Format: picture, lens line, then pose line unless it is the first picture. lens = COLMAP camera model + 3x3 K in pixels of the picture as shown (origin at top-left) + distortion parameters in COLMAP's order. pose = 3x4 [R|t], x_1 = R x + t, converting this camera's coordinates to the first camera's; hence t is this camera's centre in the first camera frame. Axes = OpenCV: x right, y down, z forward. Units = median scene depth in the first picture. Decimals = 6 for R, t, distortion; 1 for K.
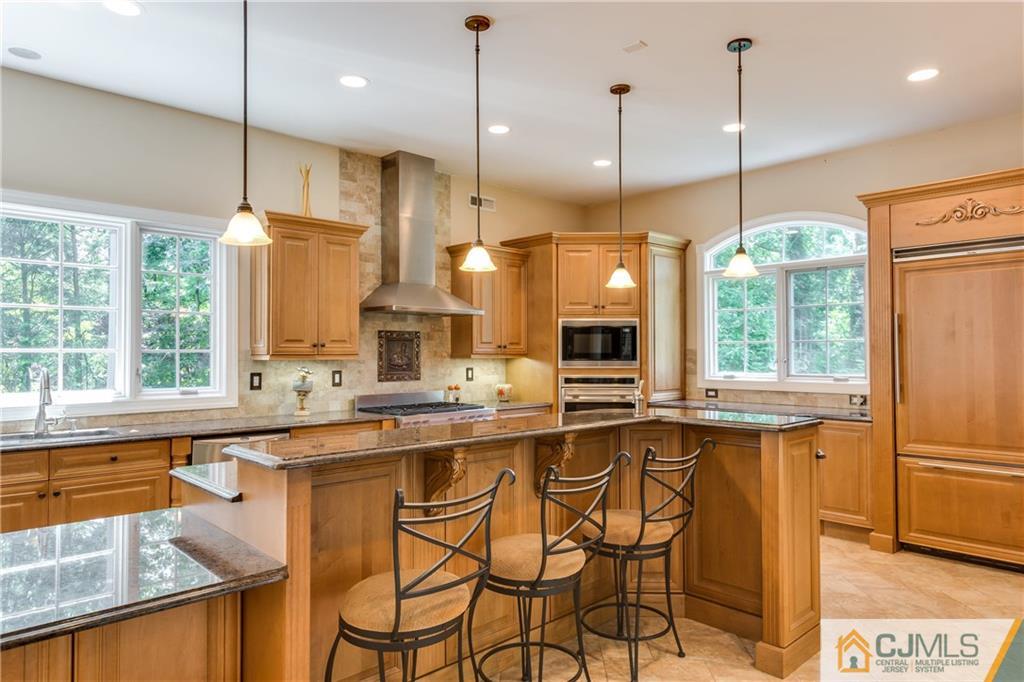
lens RADIAL K [[634.5, 0, 510.9], [0, 634.5, 346.4], [0, 0, 1]] dist [0.002595, -0.001485]
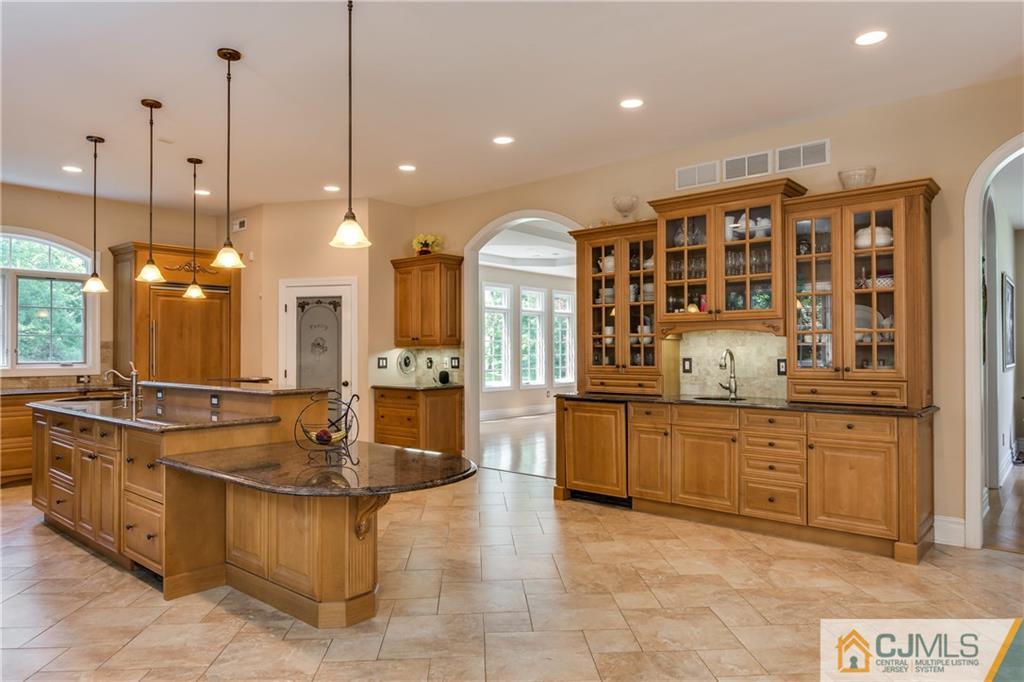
lens RADIAL K [[650.9, 0, 516.0], [0, 650.9, 343.3], [0, 0, 1]] dist [0.002122, -0.004689]
pose [[-0.101649, 0.013582, 0.994728, -0.871425], [-0.009104, 0.999852, -0.014582, 0.016921], [-0.994779, -0.010538, -0.101510, 0.191711]]
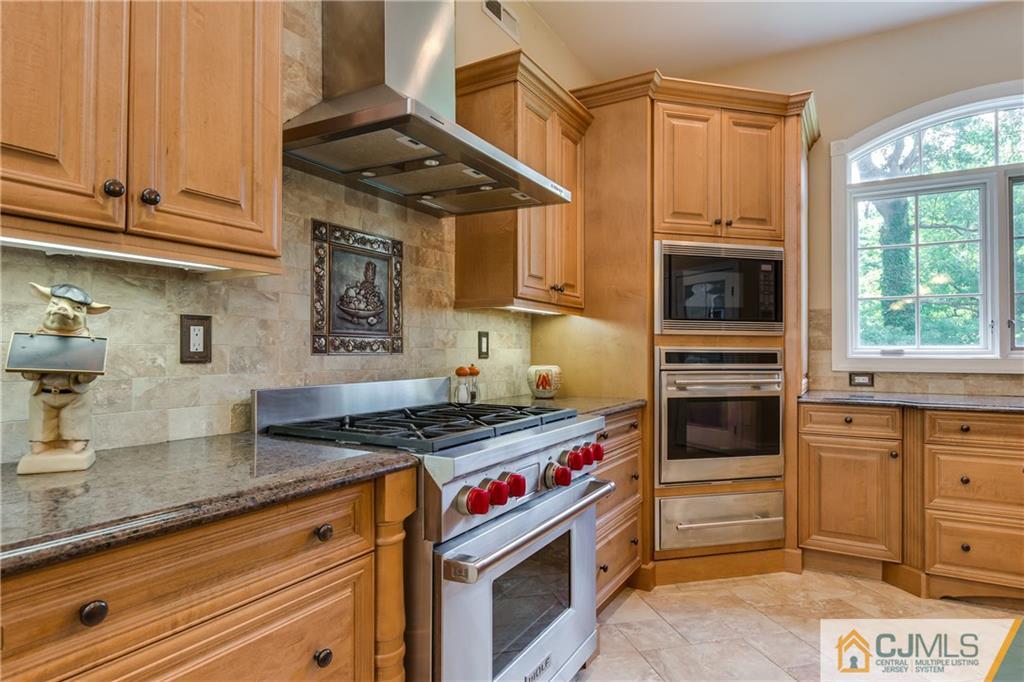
lens RADIAL K [[573.5, 0, 514.9], [0, 573.5, 342.1], [0, 0, 1]] dist [-0.000248, -0.001396]
pose [[0.959132, 0.010366, 0.282770, -0.180133], [-0.009026, 0.999941, -0.006042, 0.047205], [-0.282816, 0.003243, 0.959169, 0.603858]]
